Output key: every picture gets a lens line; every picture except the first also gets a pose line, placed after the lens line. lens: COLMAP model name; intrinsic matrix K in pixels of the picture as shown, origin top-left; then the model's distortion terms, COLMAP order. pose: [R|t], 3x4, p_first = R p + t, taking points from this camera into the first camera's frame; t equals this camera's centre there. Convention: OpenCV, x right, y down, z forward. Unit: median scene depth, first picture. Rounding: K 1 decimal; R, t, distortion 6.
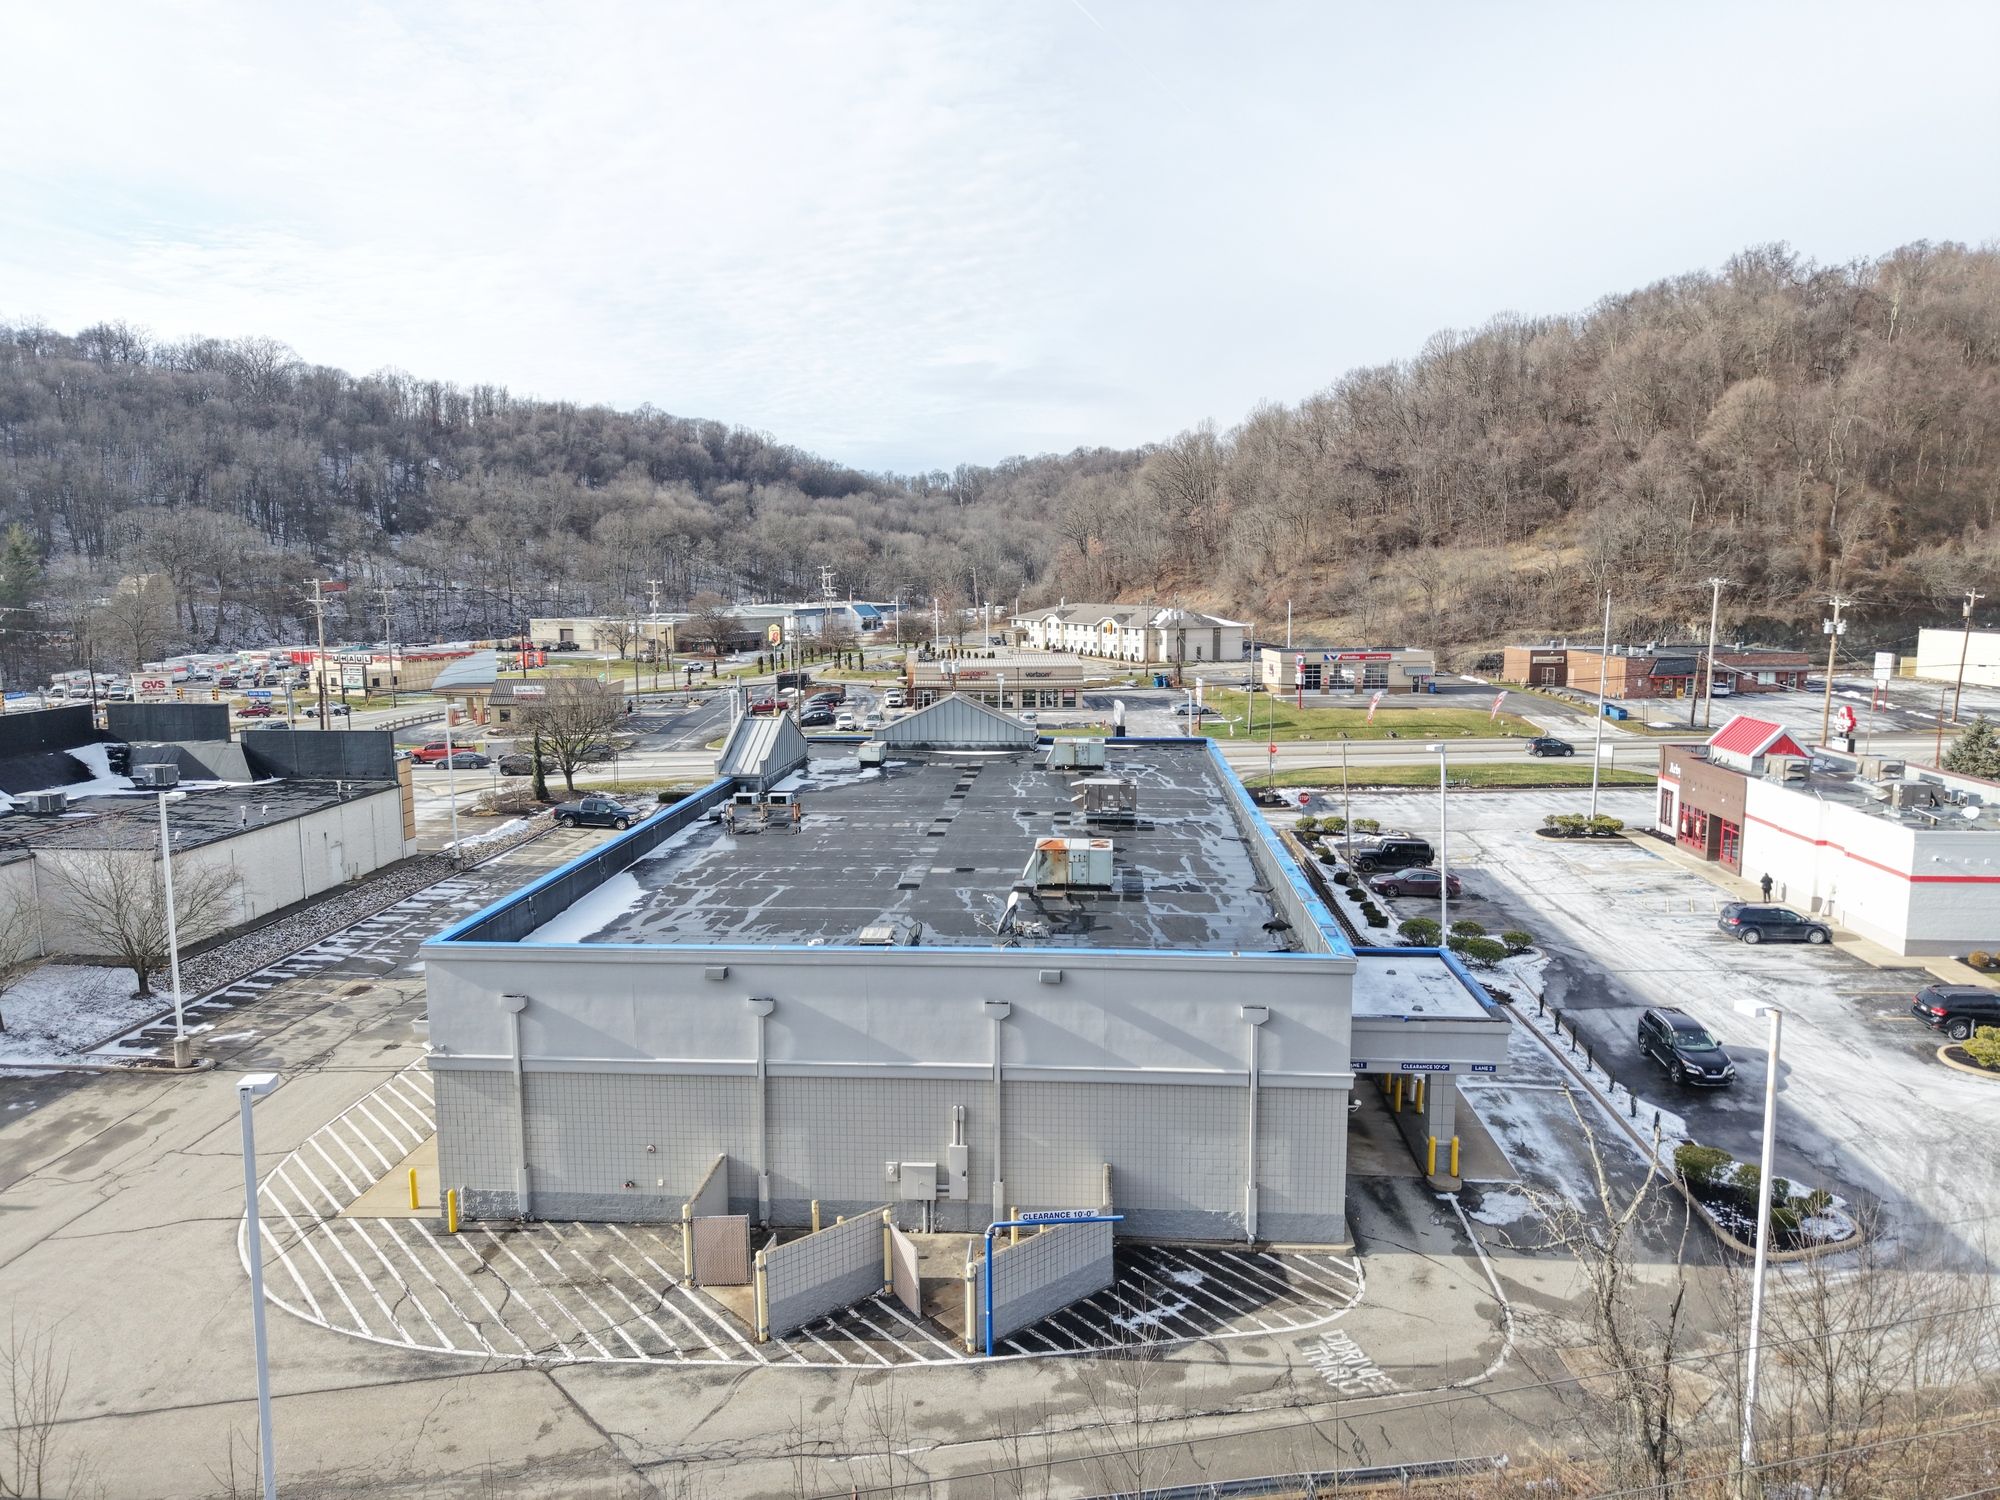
lens RADIAL K [[1338.1, 0, 1003.3], [0, 1338.1, 751.5], [0, 0, 1]] dist [0.014185, -0.014801]
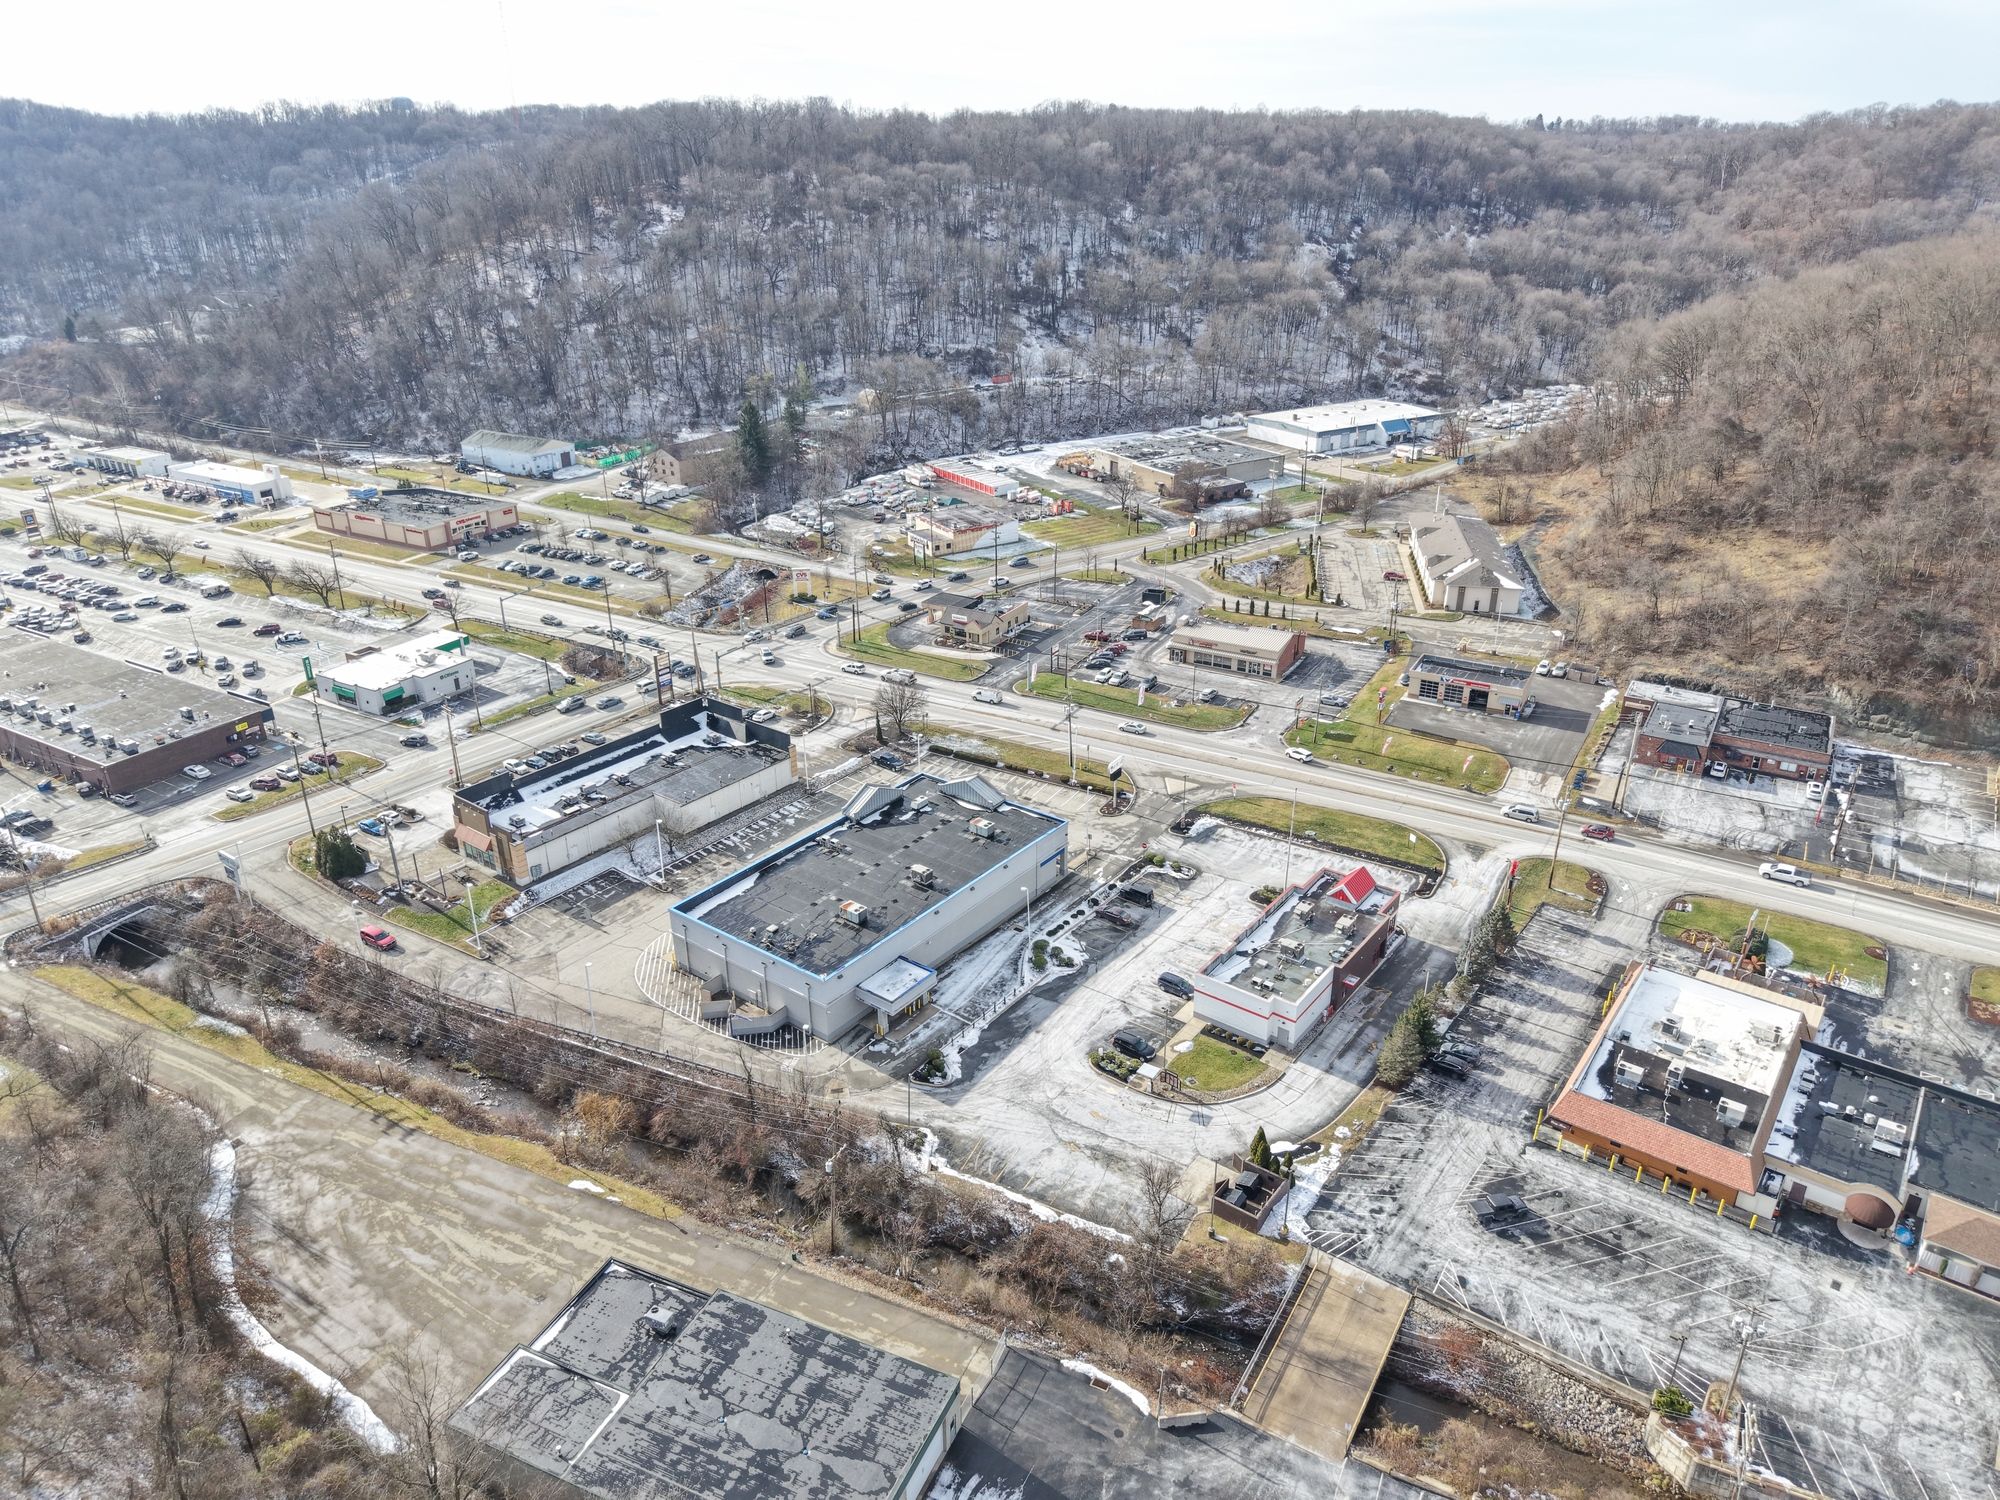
lens RADIAL K [[1335.2, 0, 1004.3], [0, 1335.2, 750.9], [0, 0, 1]] dist [0.025892, -0.029443]
pose [[0.839836, 0.227050, -0.493075, 1.496726], [-0.075108, 0.948192, 0.308691, -1.054090], [0.537618, -0.222216, 0.813380, -1.087231]]
